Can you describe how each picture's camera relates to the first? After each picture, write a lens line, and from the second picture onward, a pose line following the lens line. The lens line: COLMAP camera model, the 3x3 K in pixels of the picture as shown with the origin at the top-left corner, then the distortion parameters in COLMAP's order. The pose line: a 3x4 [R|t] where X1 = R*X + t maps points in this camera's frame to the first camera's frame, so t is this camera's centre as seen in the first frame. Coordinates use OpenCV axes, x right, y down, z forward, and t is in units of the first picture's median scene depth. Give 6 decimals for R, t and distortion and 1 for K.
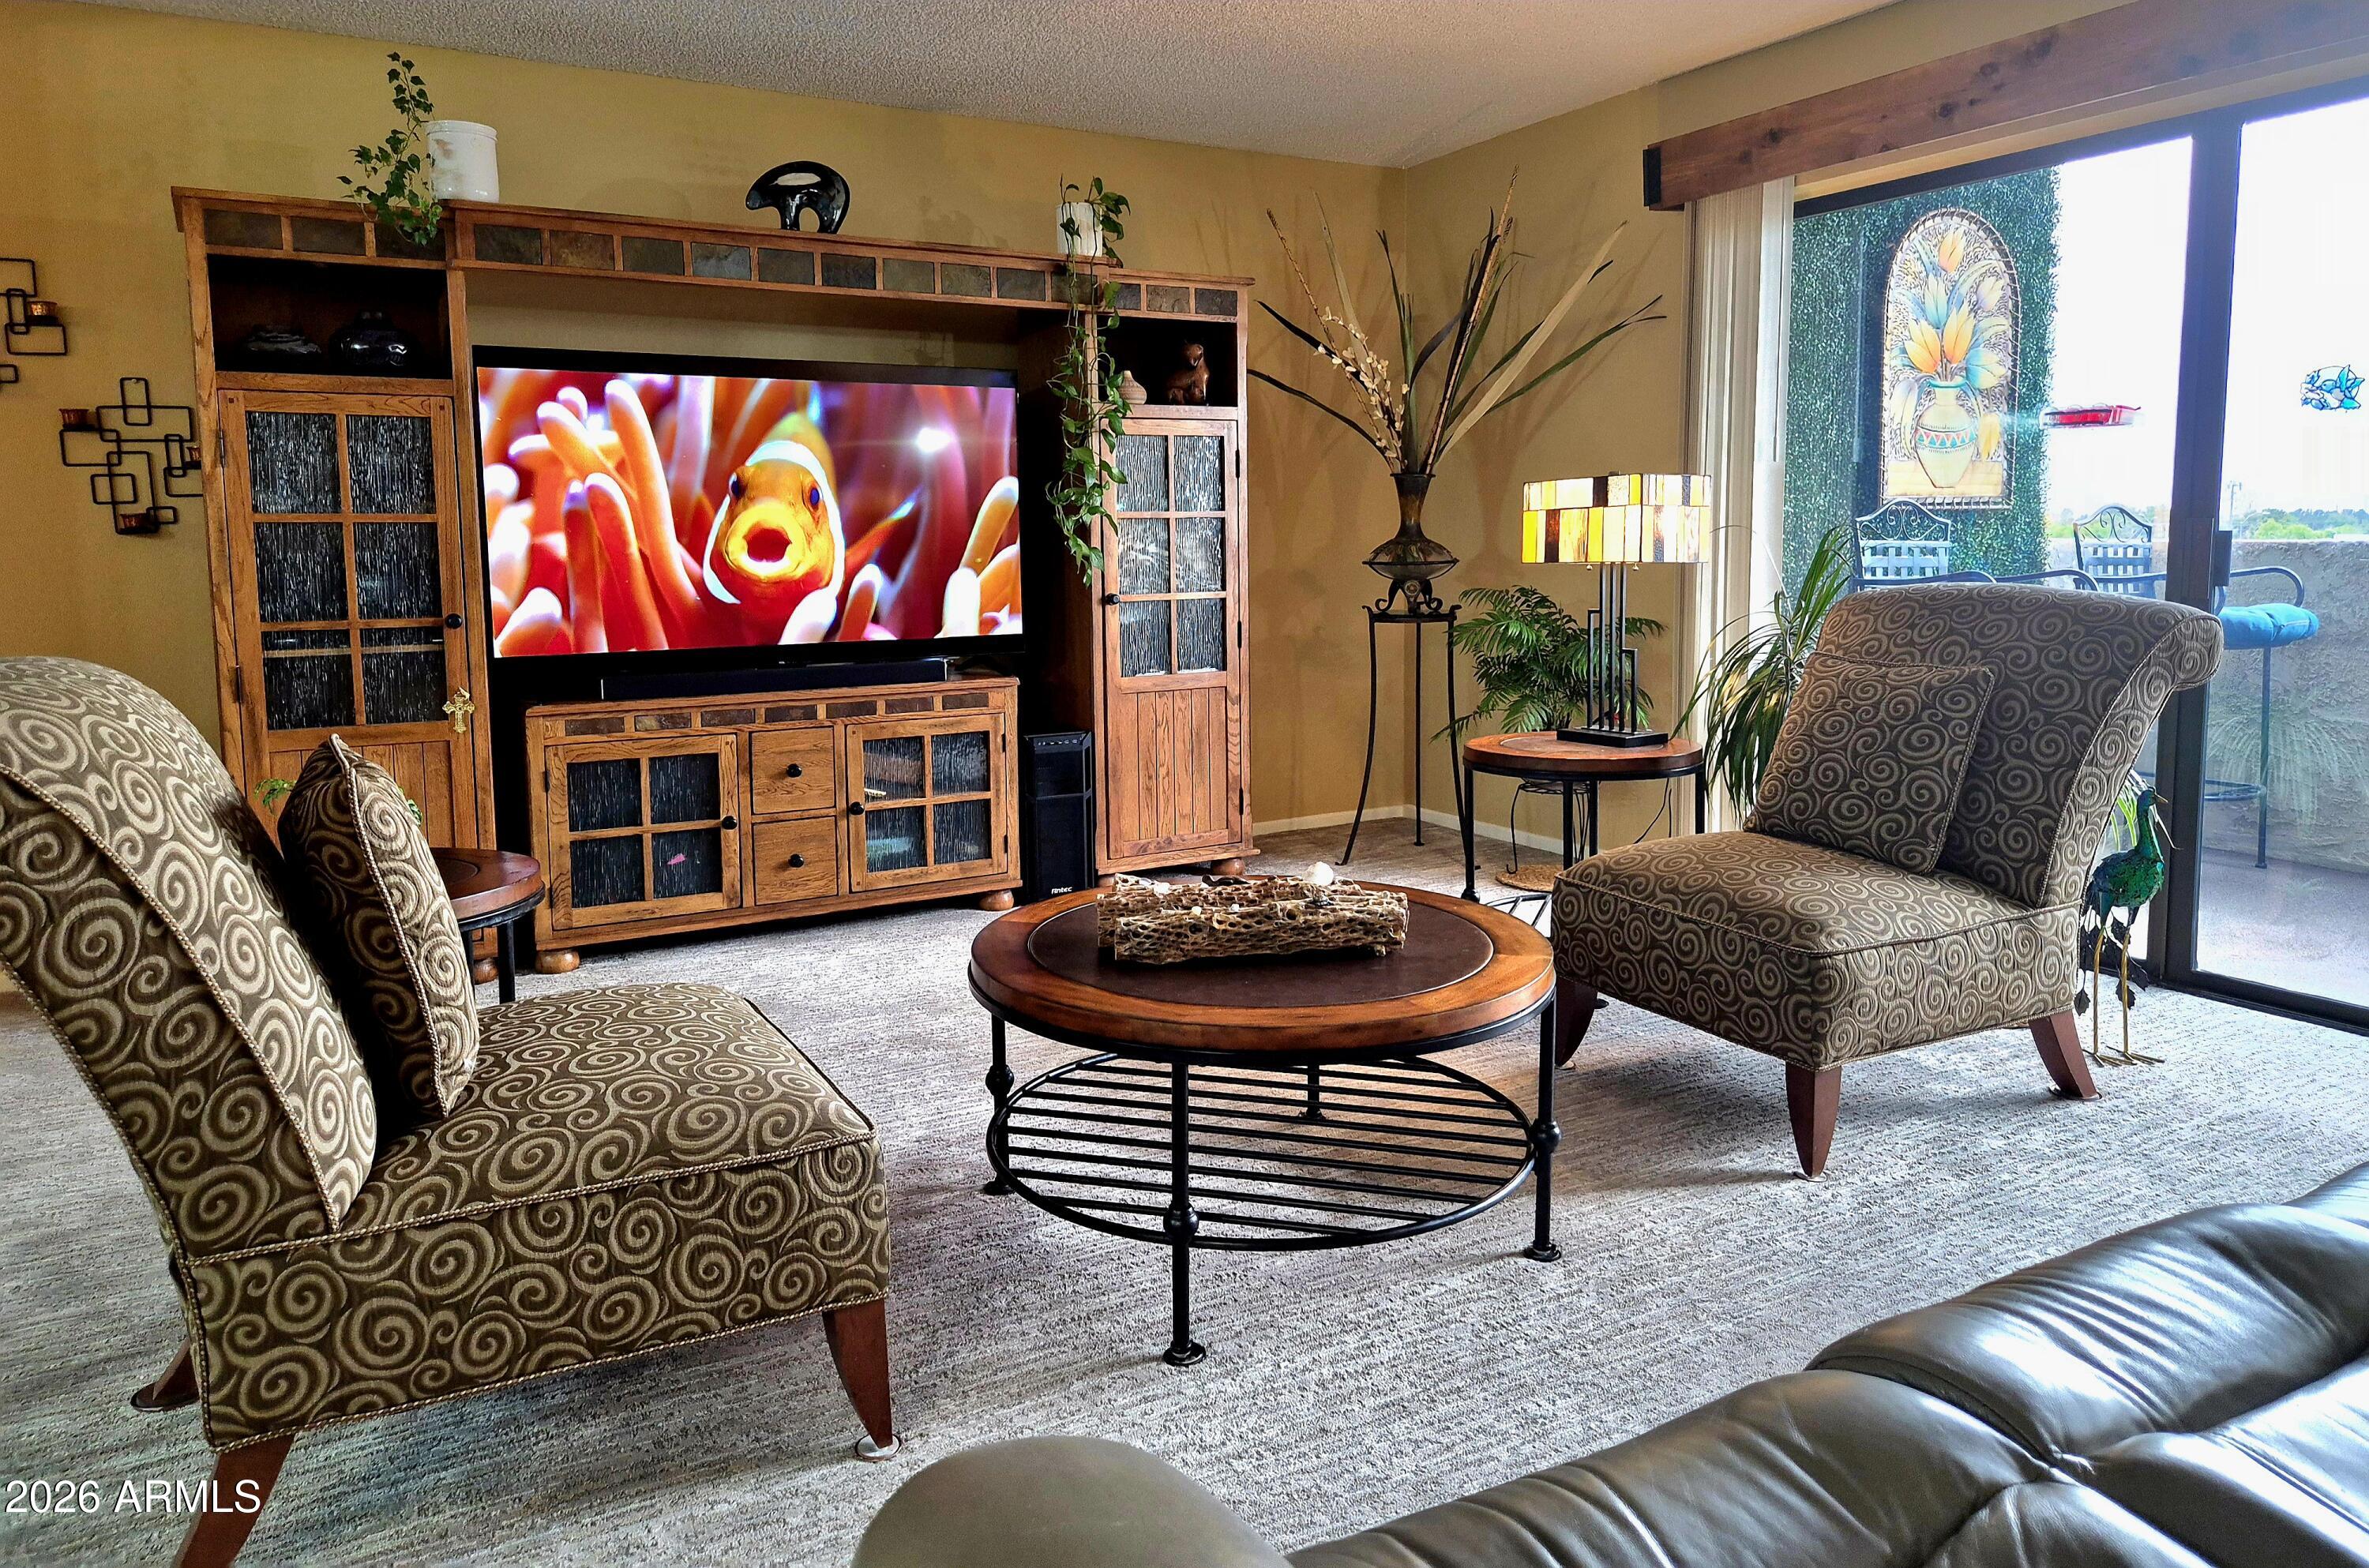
lens RADIAL K [[1612.5, 0, 1185.2], [0, 1612.5, 684.9], [0, 0, 1]] dist [0.078915, -0.076580]
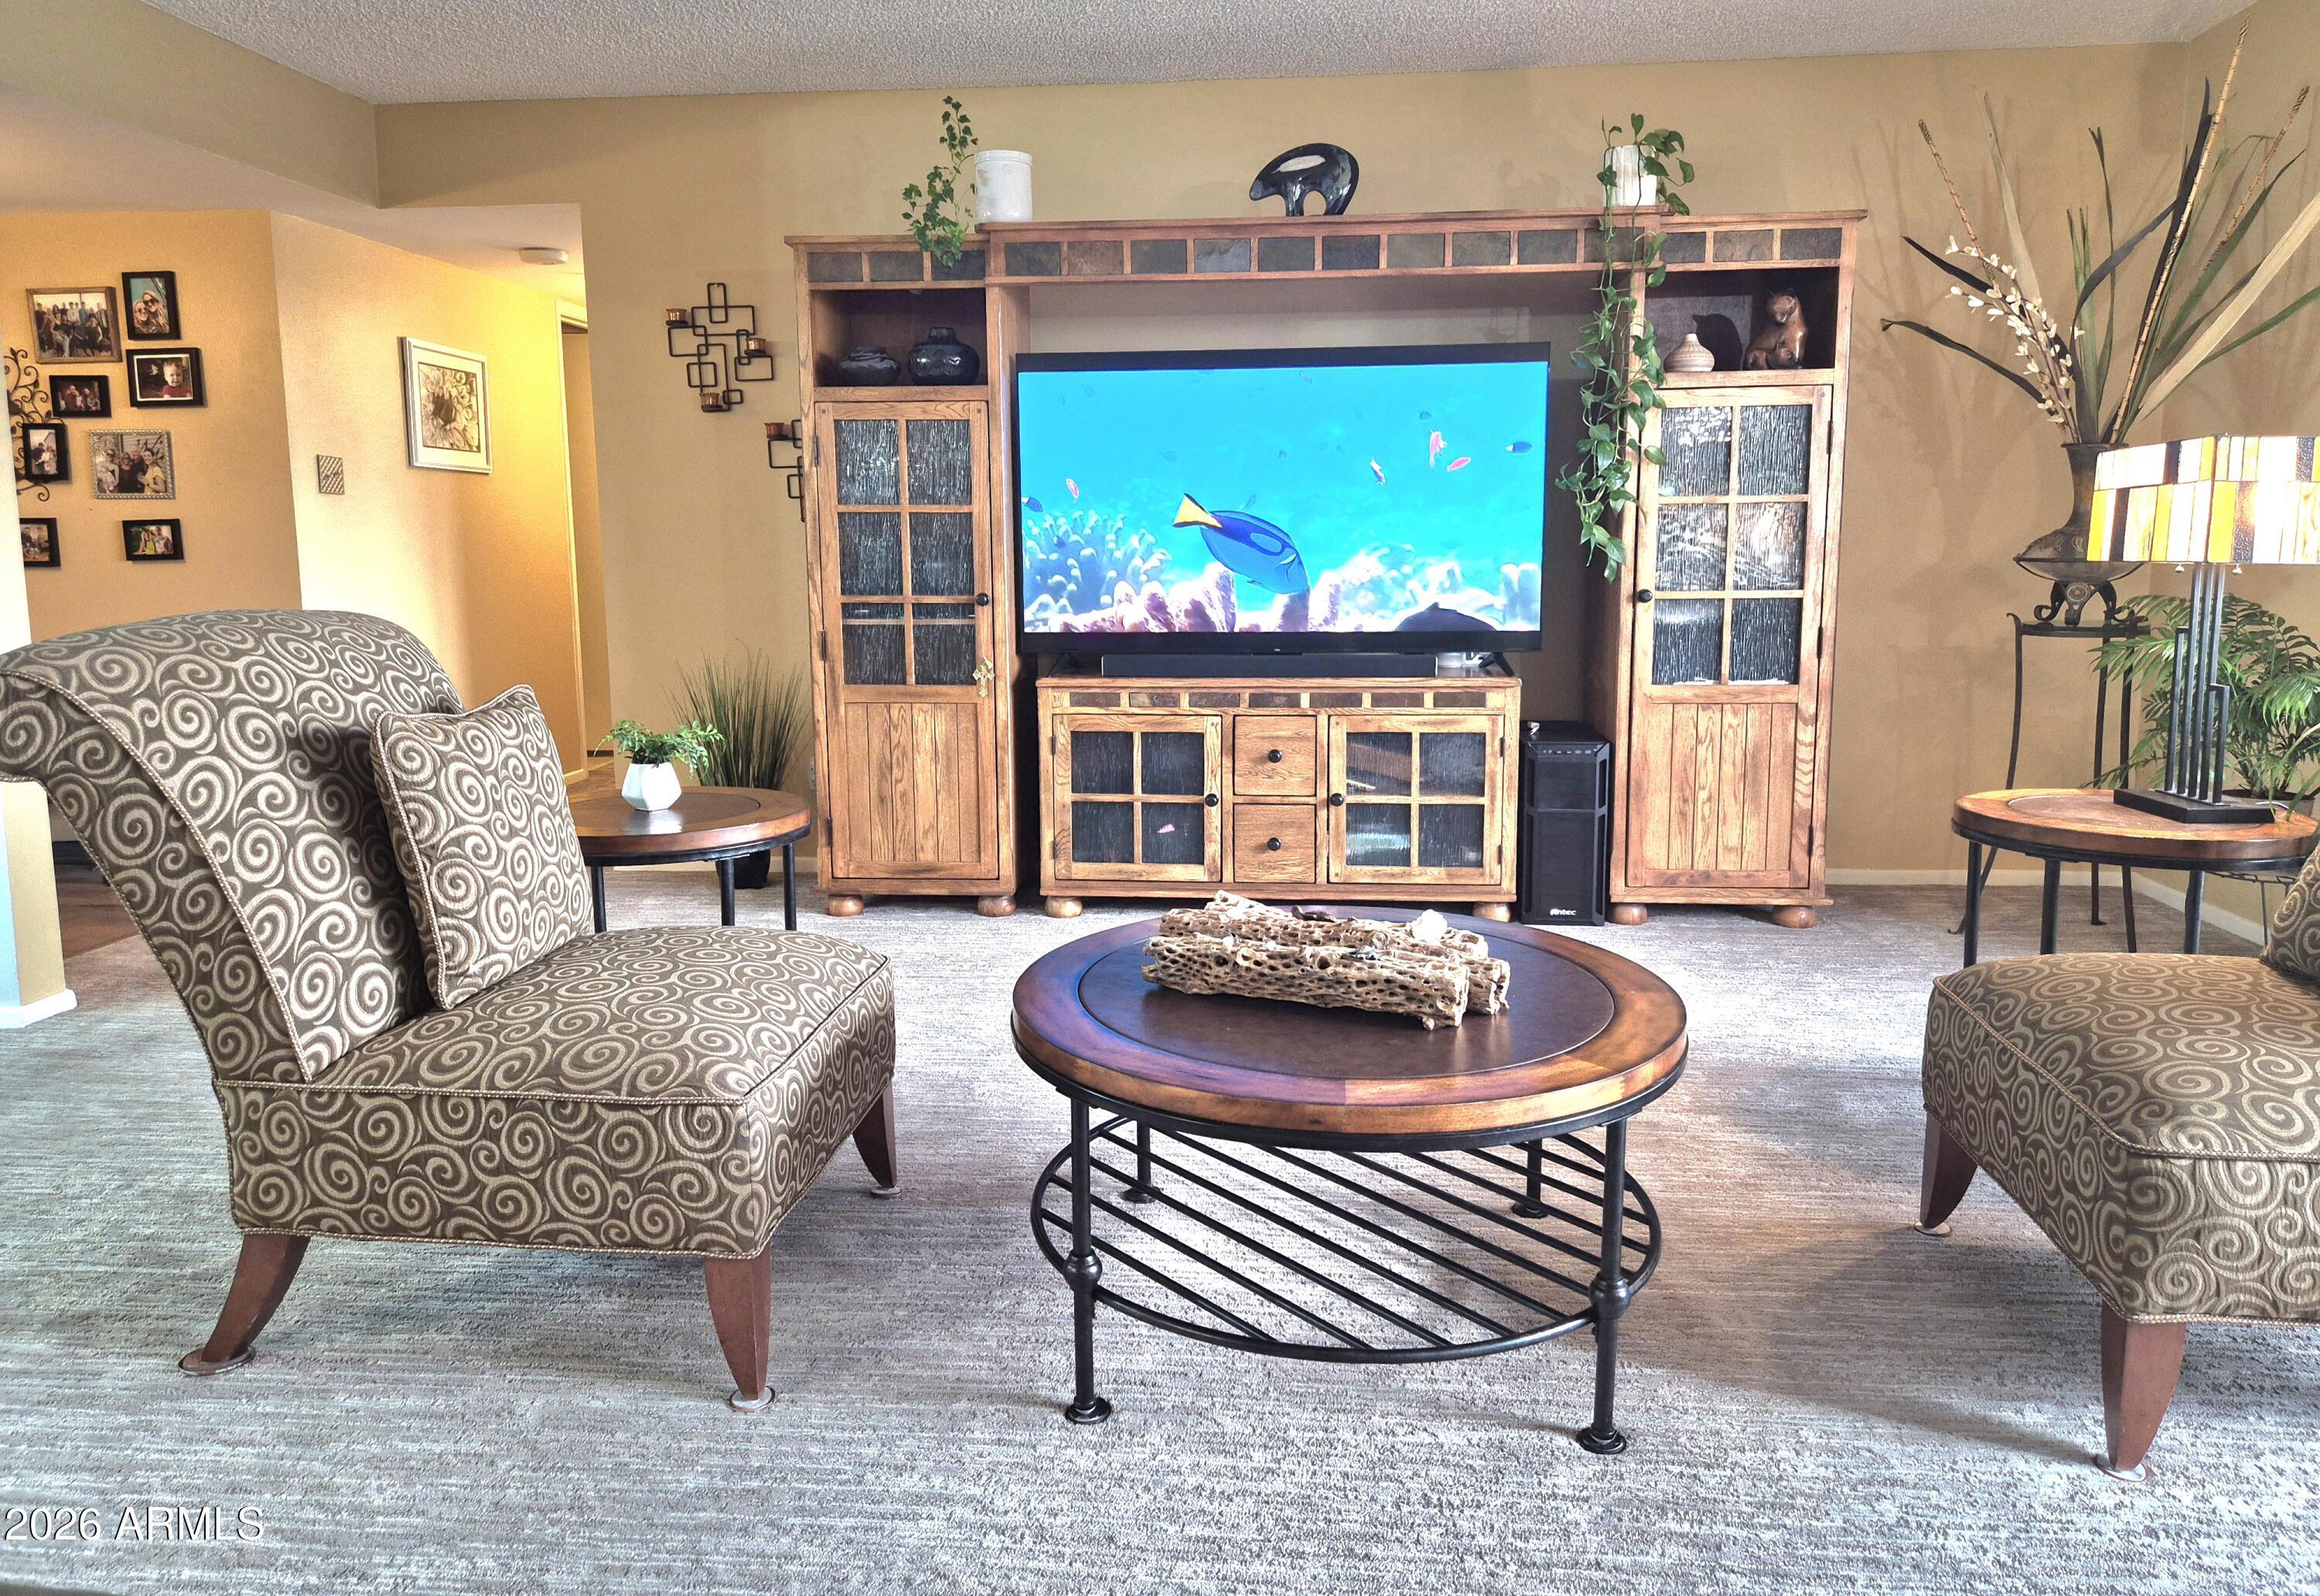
lens RADIAL K [[1572.1, 0, 1162.5], [0, 1572.1, 737.4], [0, 0, 1]] dist [0.082316, -0.087699]
pose [[0.823714, 0.079541, -0.561398, 0.287577], [-0.056643, 0.996702, 0.058105, -0.013949], [0.564169, -0.016063, 0.825503, 0.160832]]
